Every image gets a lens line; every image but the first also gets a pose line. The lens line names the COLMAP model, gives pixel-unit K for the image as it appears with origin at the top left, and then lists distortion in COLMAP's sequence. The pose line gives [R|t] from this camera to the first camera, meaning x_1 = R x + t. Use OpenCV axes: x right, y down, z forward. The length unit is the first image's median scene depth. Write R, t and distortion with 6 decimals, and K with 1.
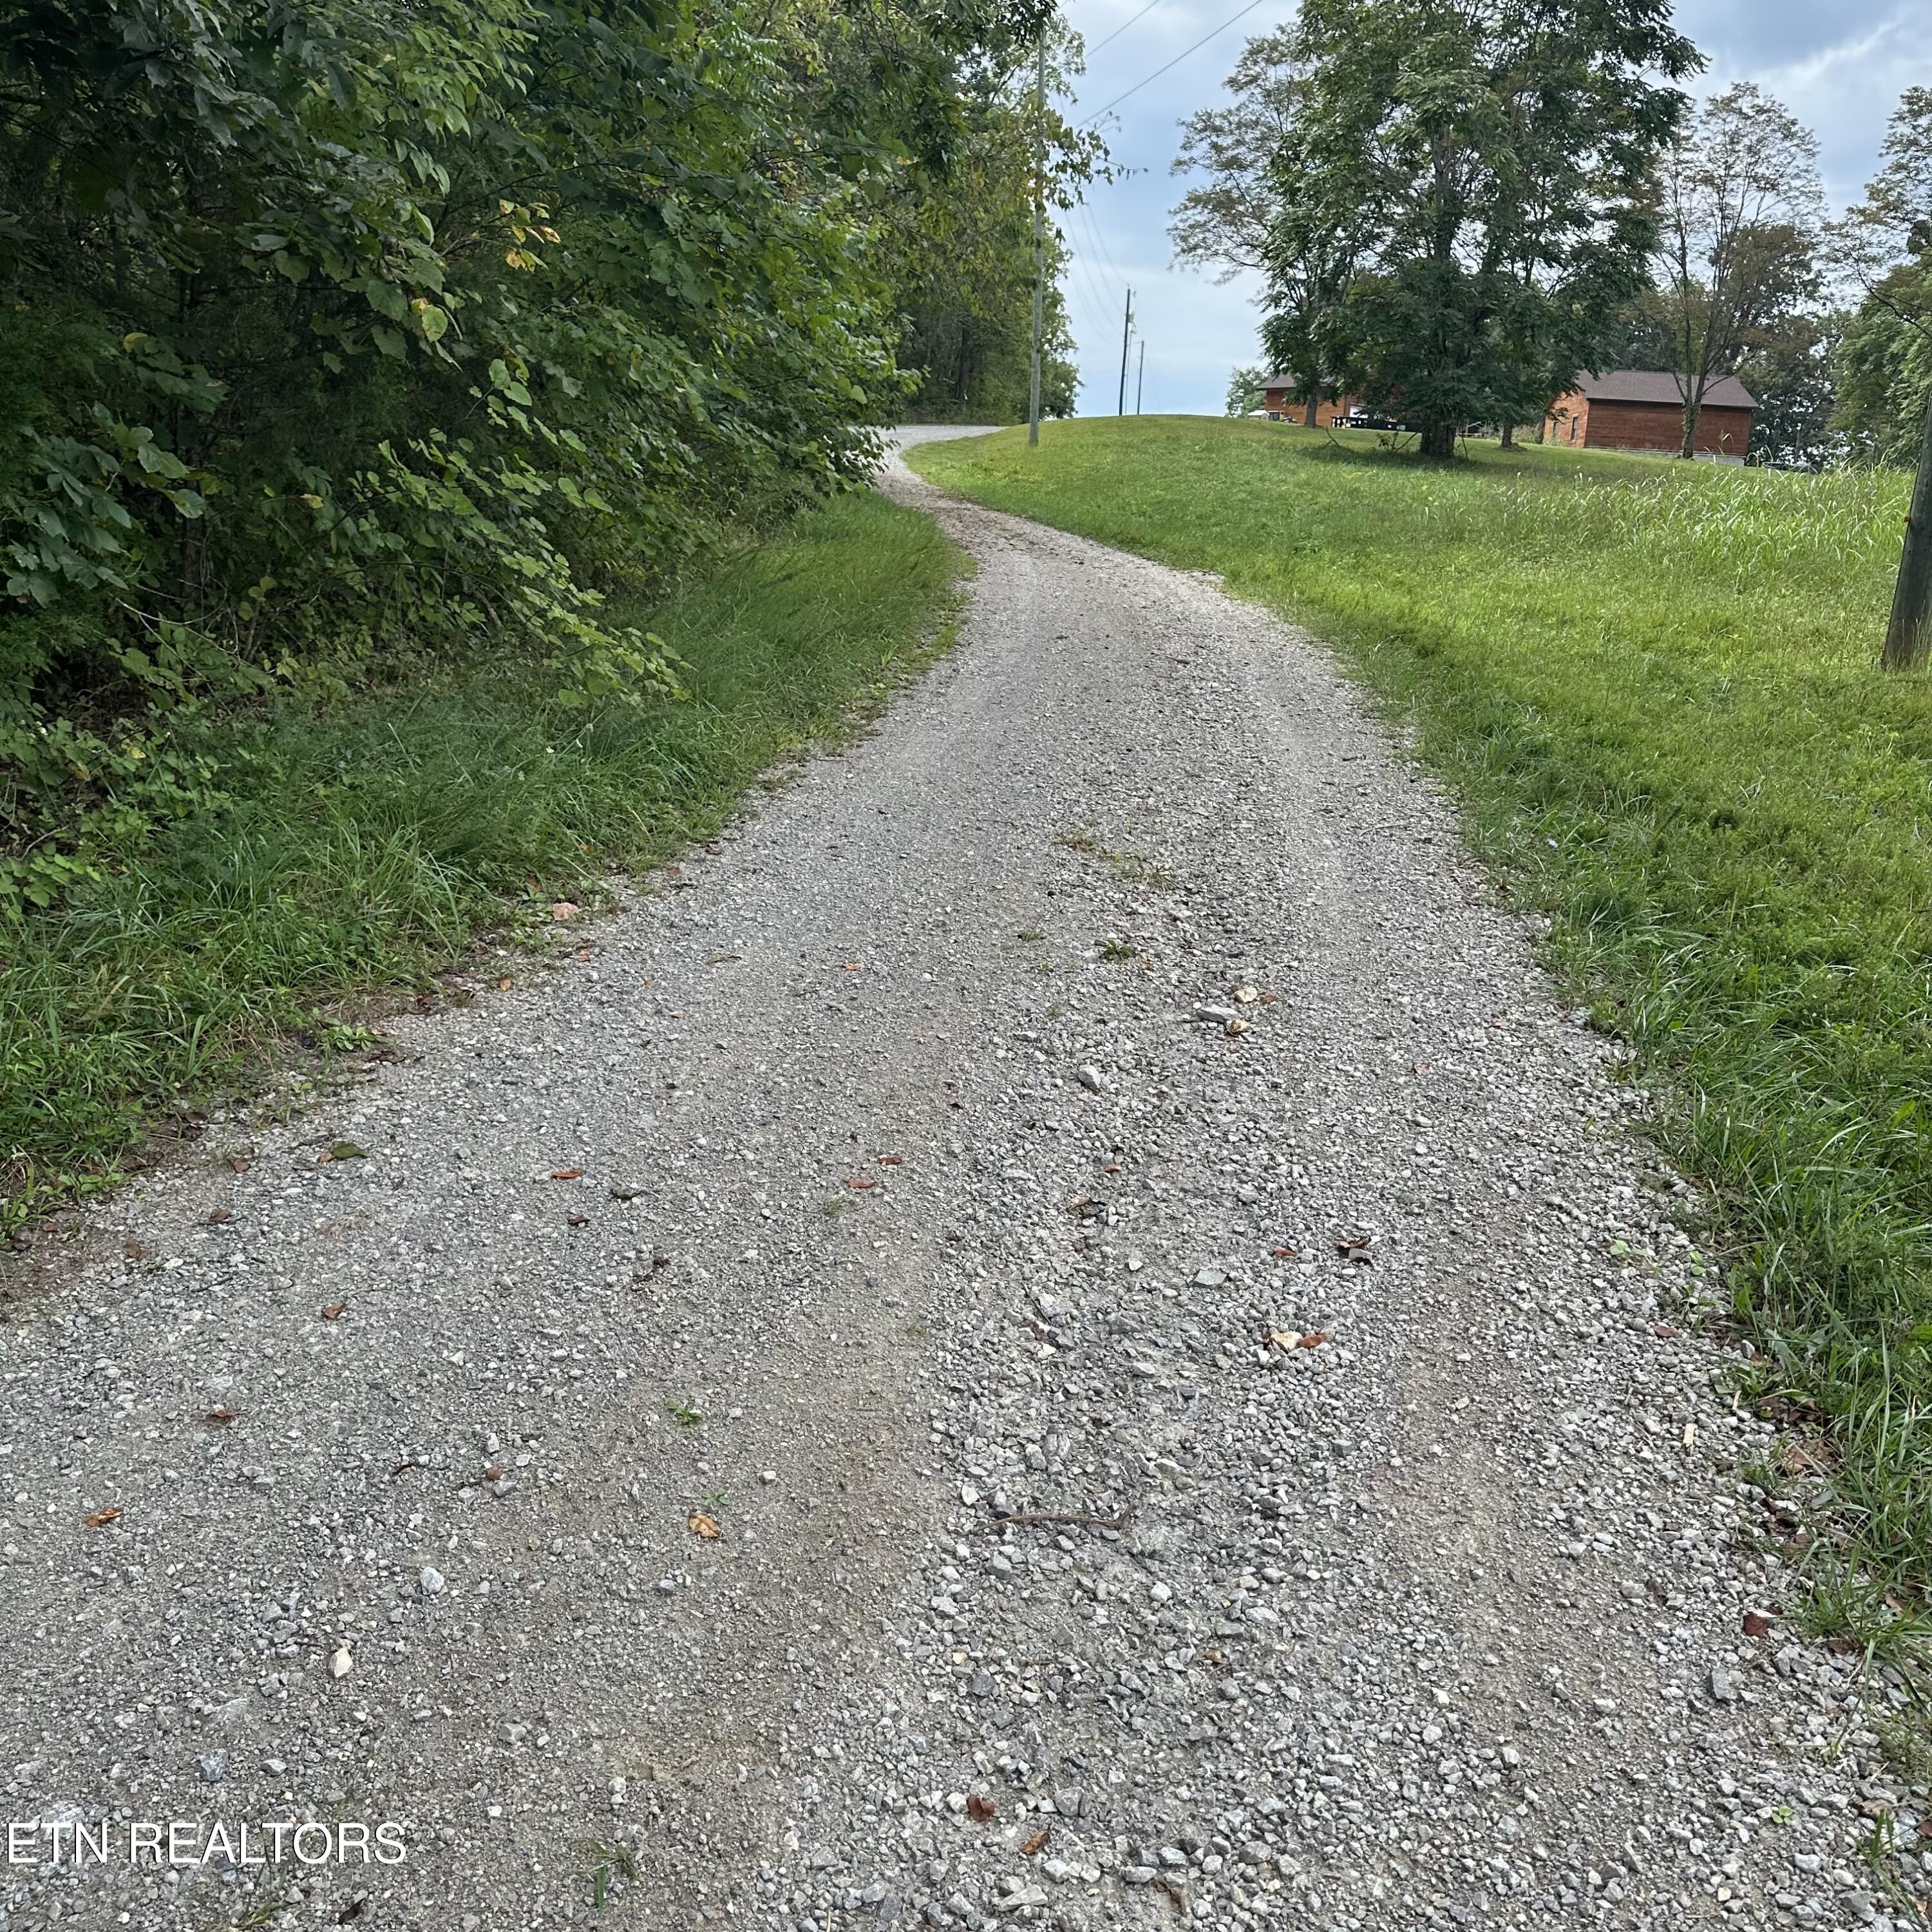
lens RADIAL K [[1782.8, 0, 966.0], [0, 1782.8, 966.0], [0, 0, 1]] dist [0.009512, -0.025158]
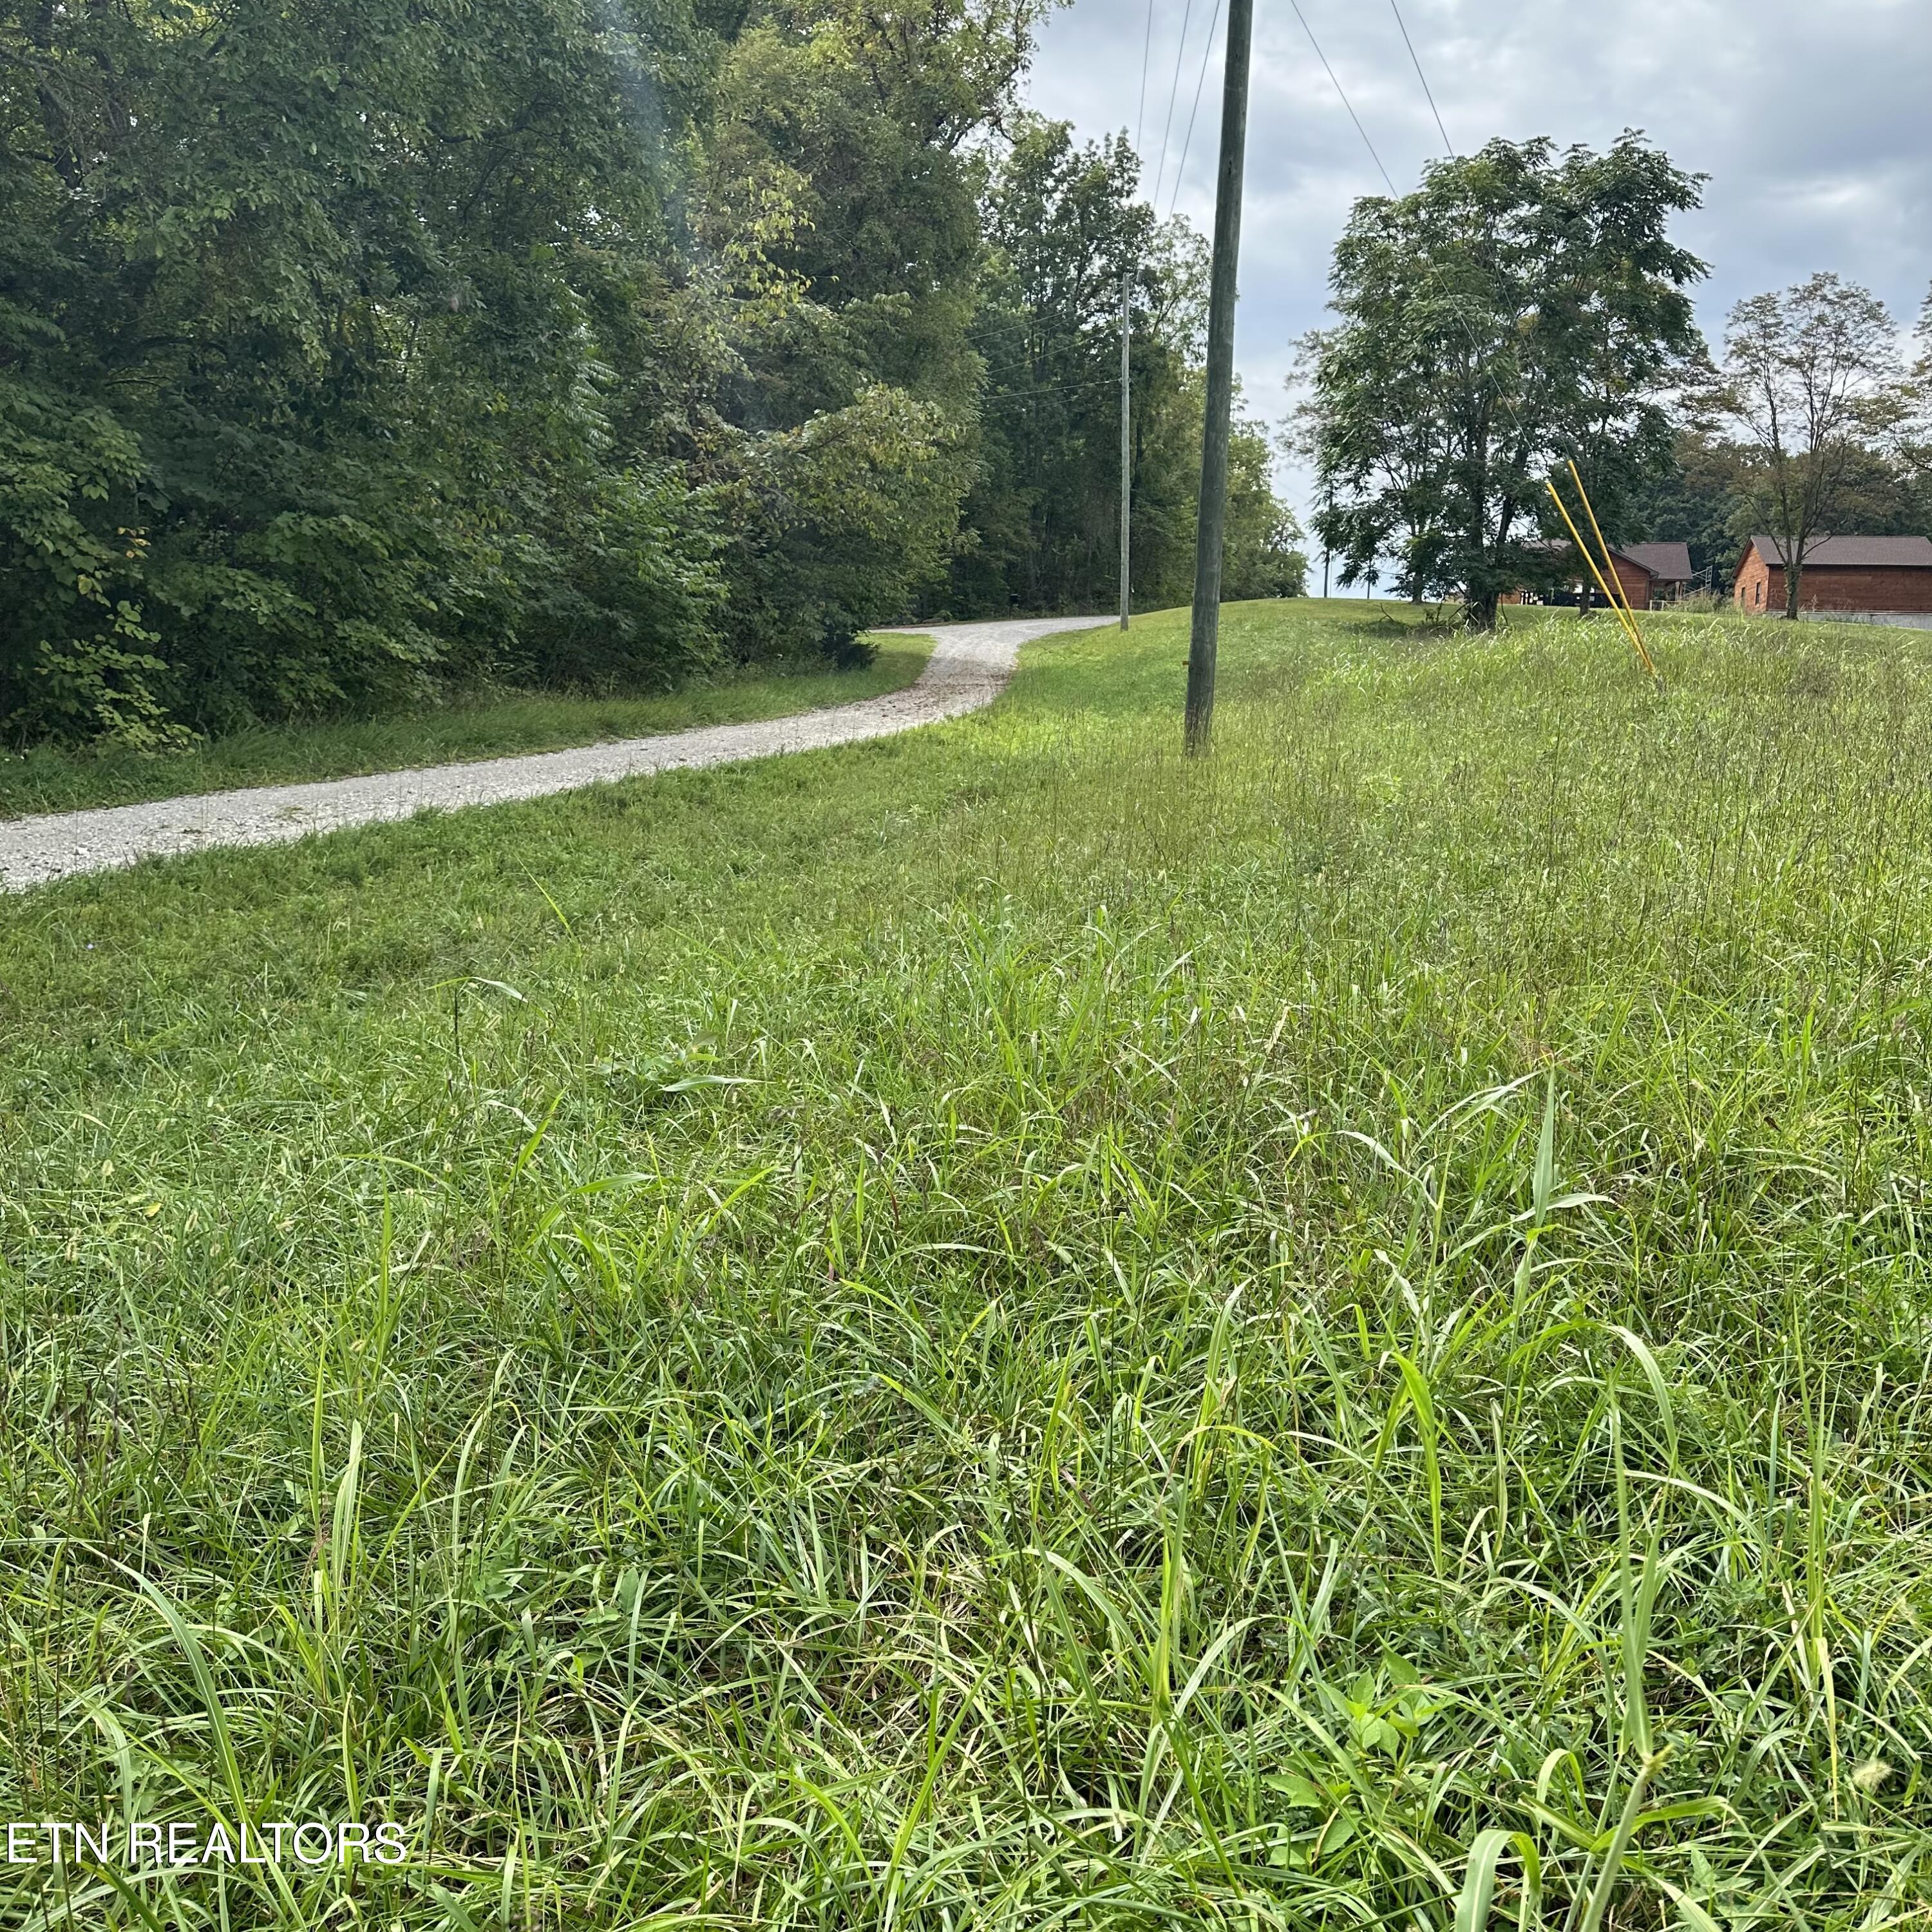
lens RADIAL K [[1782.8, 0, 966.0], [0, 1782.8, 966.0], [0, 0, 1]] dist [0.009512, -0.025158]
pose [[0.982705, -0.001749, -0.185168, 0.128960], [-0.017052, 0.994852, -0.099896, 0.032173], [0.184389, 0.101326, 0.977616, -0.094835]]
